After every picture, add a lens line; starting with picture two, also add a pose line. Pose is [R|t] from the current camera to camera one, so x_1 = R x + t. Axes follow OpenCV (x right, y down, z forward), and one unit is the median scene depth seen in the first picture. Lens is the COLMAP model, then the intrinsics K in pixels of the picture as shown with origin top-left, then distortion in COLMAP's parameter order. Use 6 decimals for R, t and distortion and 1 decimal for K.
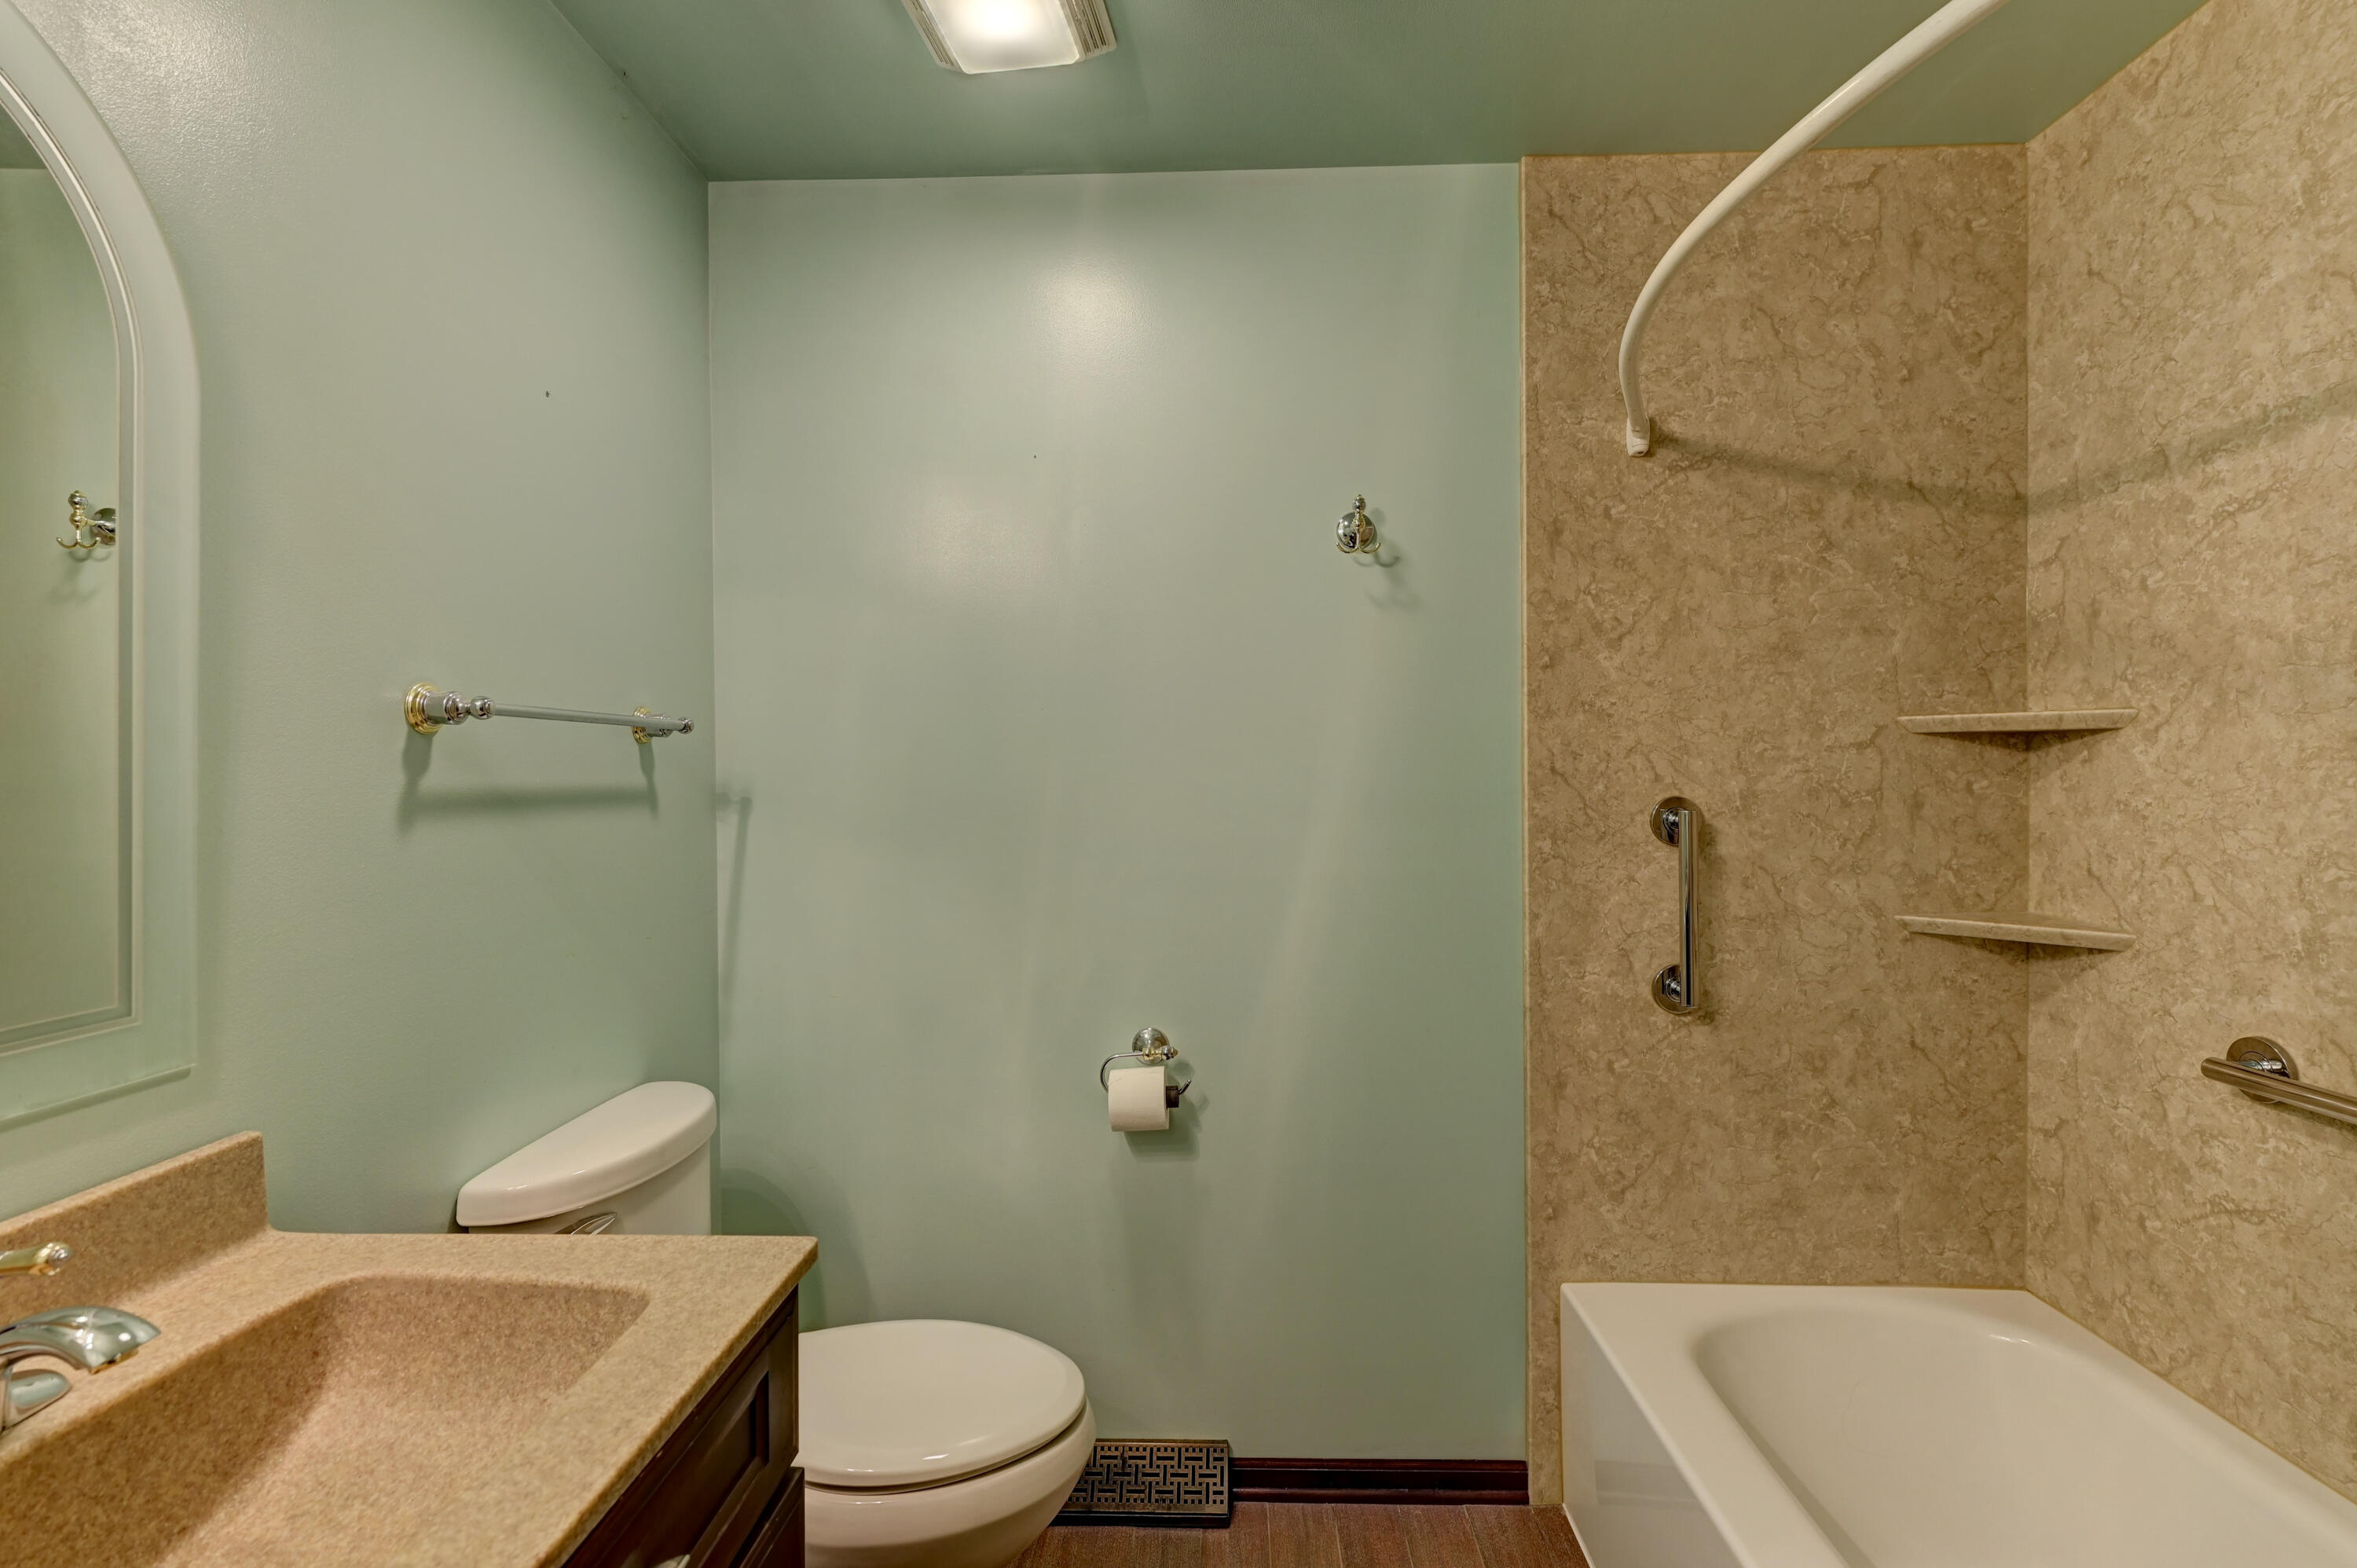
lens RADIAL K [[1032.8, 0, 1178.5], [0, 1032.8, 784.0], [0, 0, 1]] dist [-0.004332, -0.000539]
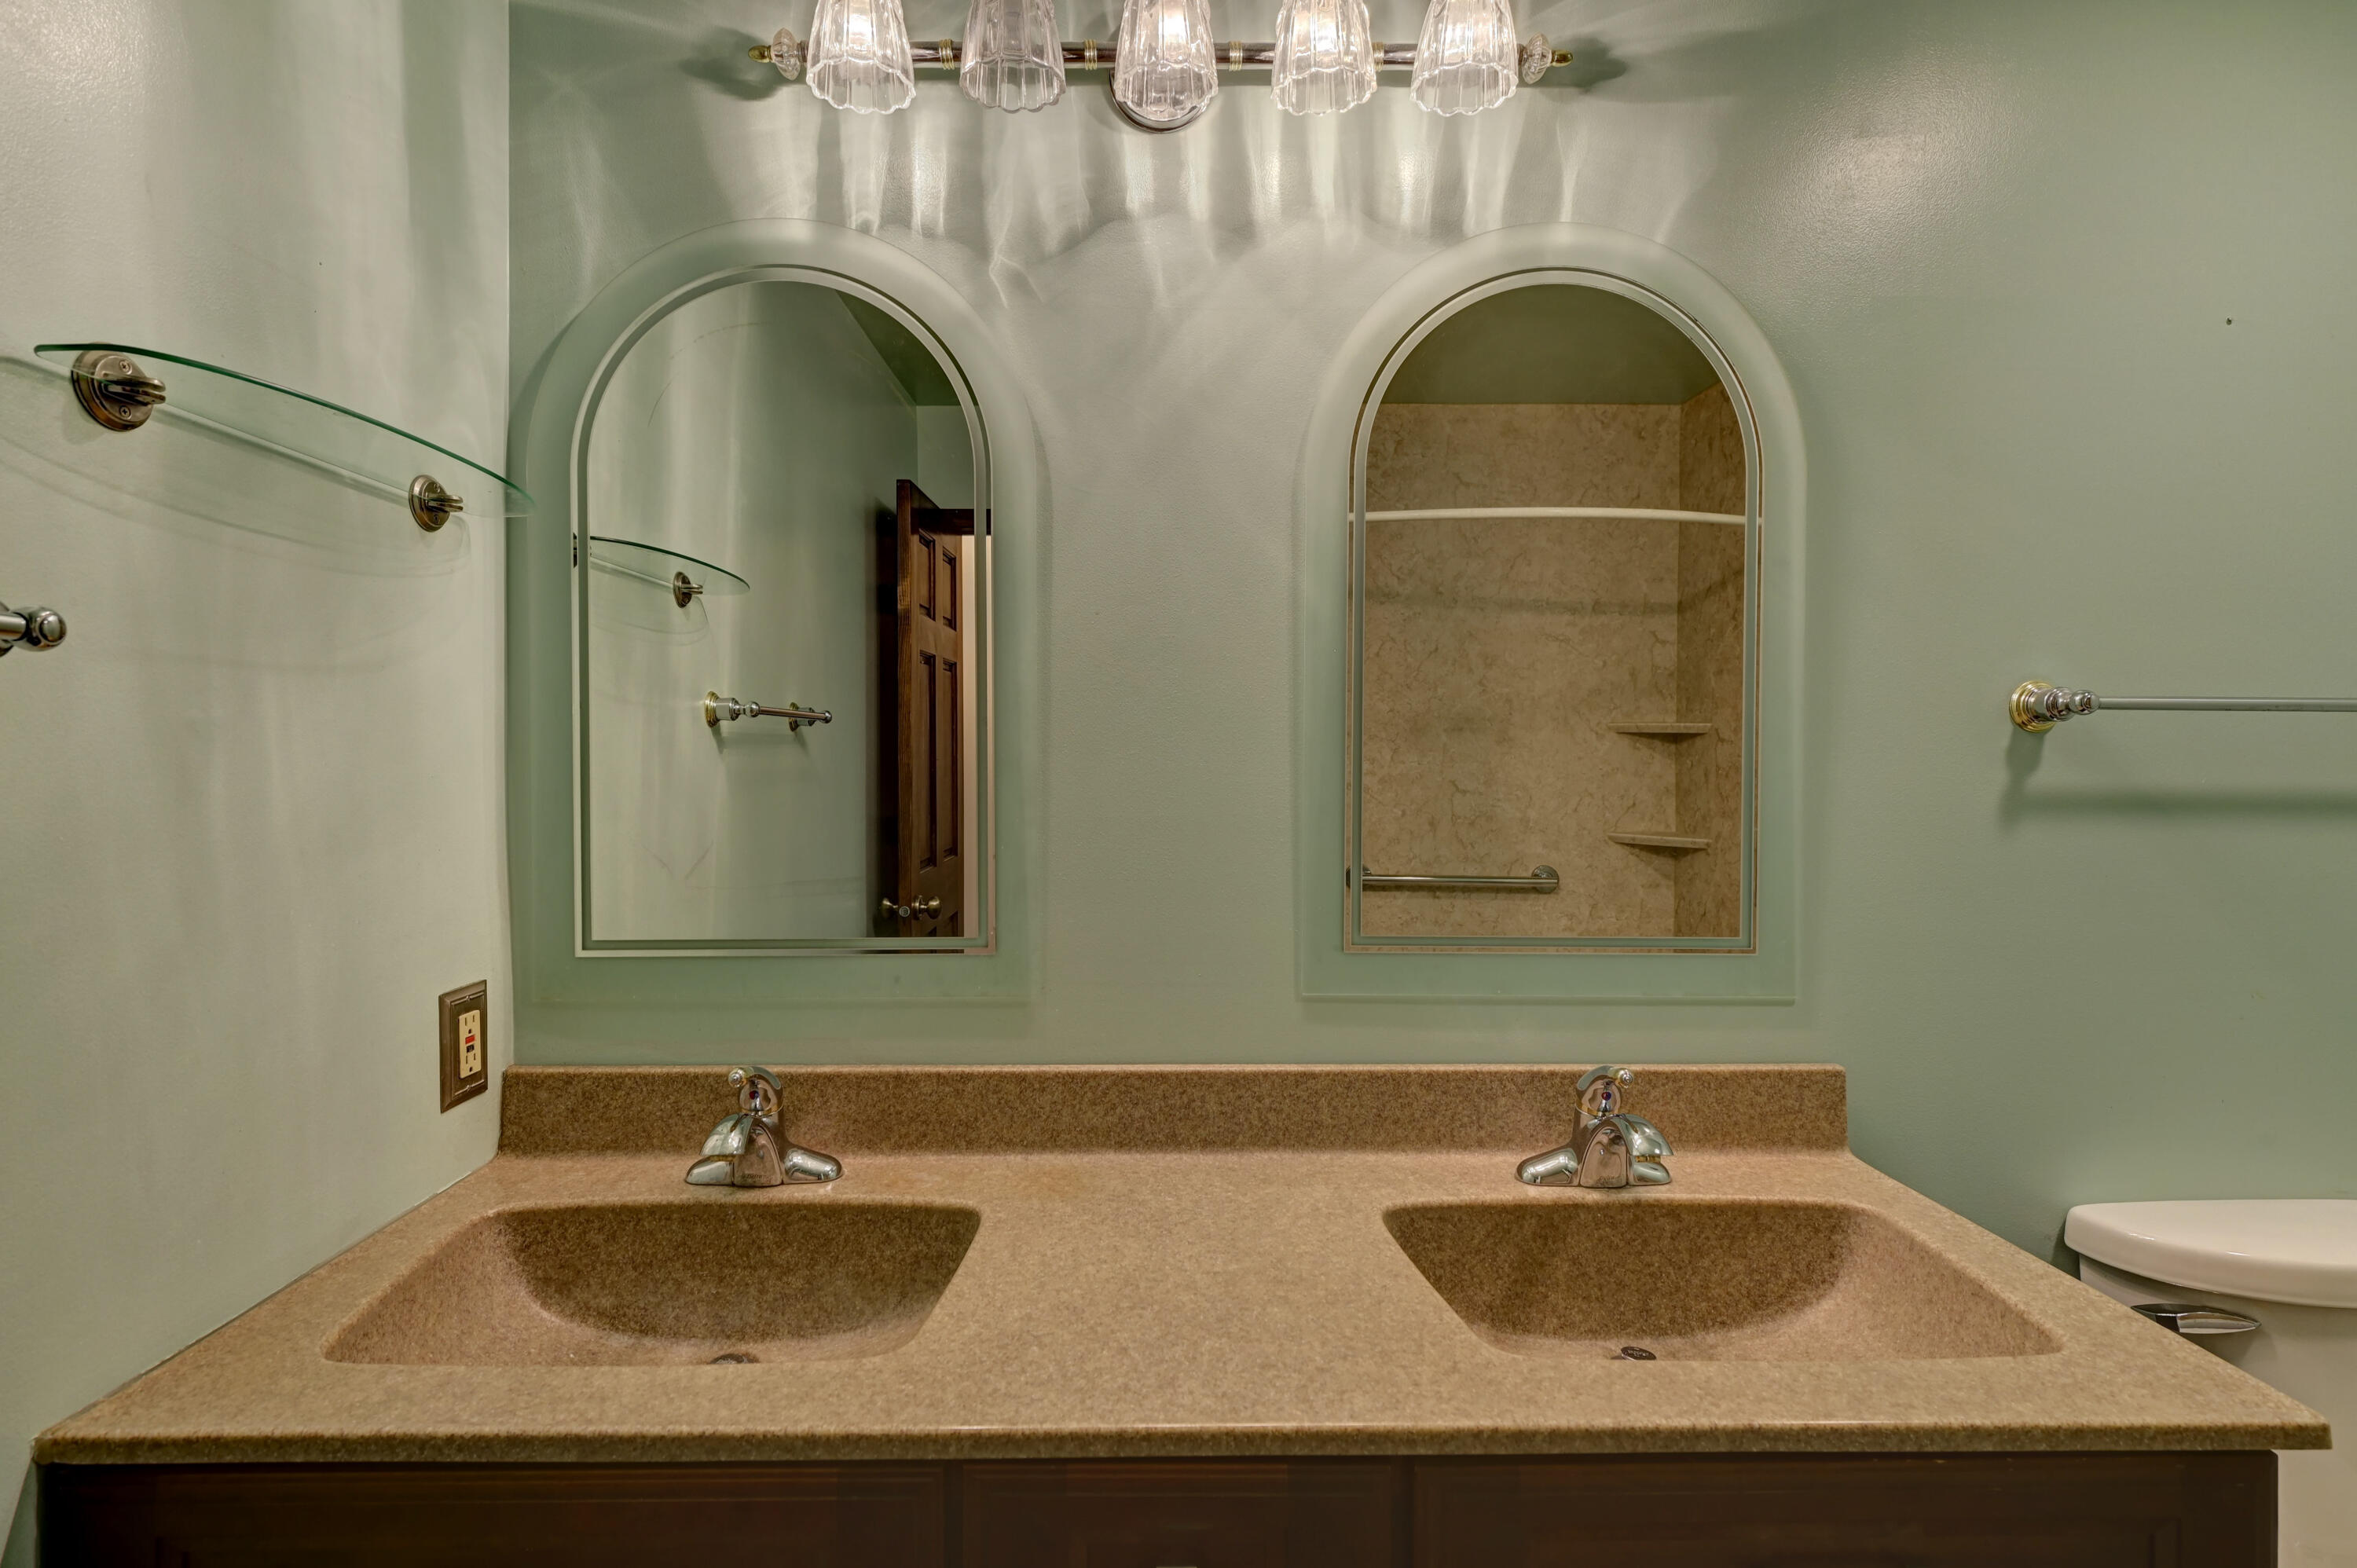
lens RADIAL K [[1131.6, 0, 1178.5], [0, 1131.6, 784.0], [0, 0, 1]] dist [0.002185, 0.000359]
pose [[0.045919, 0.017545, -0.998791, 0.423083], [-0.018712, 0.999685, 0.016700, -0.001799], [0.998770, 0.017923, 0.046233, 0.165882]]
